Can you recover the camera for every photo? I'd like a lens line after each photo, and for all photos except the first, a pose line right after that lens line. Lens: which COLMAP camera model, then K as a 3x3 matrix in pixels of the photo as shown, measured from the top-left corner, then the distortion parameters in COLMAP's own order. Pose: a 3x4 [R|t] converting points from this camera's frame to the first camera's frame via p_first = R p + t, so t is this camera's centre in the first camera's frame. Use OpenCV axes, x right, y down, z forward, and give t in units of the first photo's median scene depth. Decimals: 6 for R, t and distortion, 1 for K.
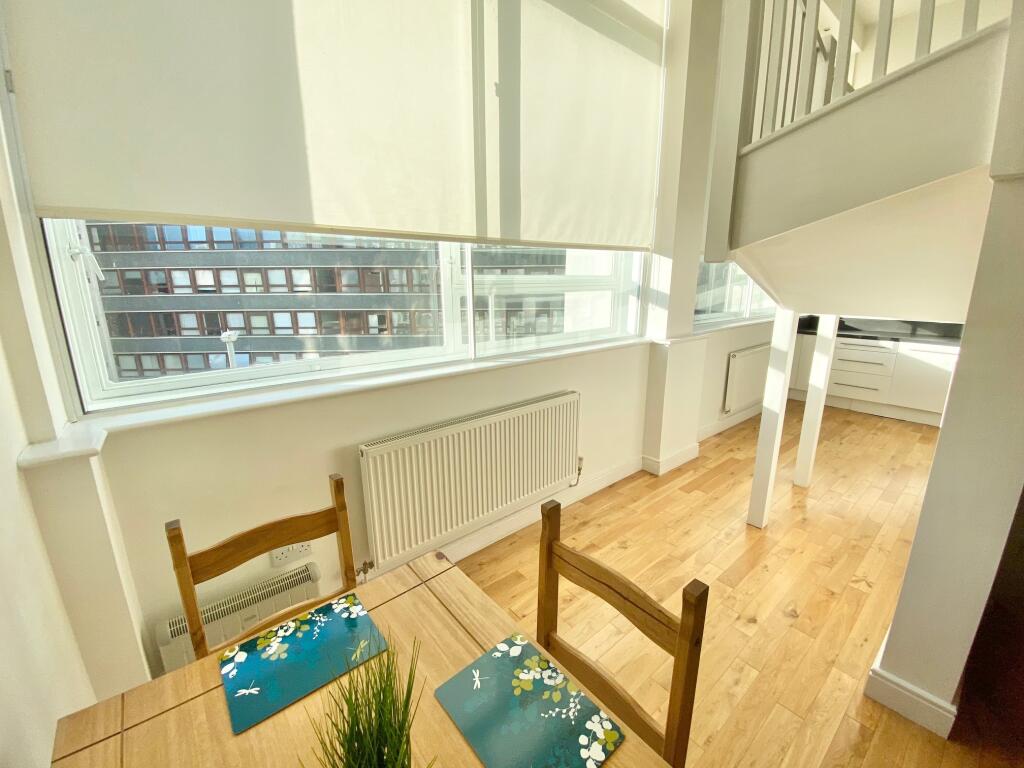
lens RADIAL K [[412.8, 0, 508.4], [0, 412.8, 381.8], [0, 0, 1]] dist [0.030451, -0.025863]
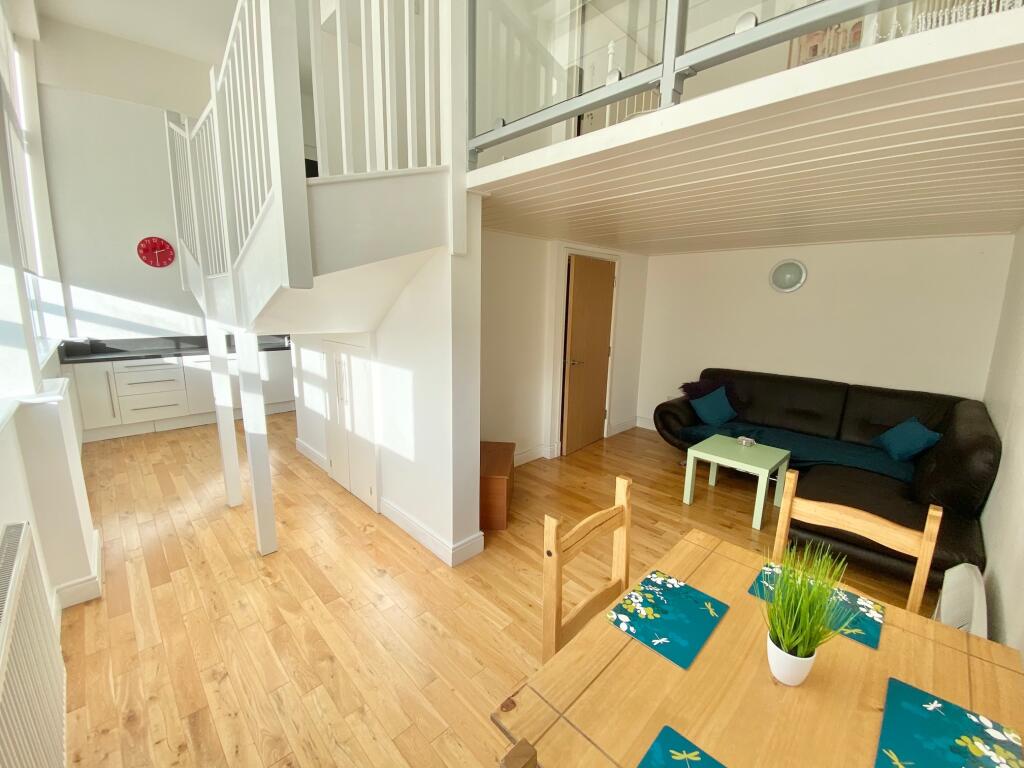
lens RADIAL K [[412.8, 0, 508.4], [0, 412.8, 381.8], [0, 0, 1]] dist [0.030451, -0.025863]
pose [[-0.092028, -0.182492, 0.978891, -0.351306], [0.213912, 0.956488, 0.198426, -0.115243], [-0.972508, 0.227657, -0.048986, 0.422069]]
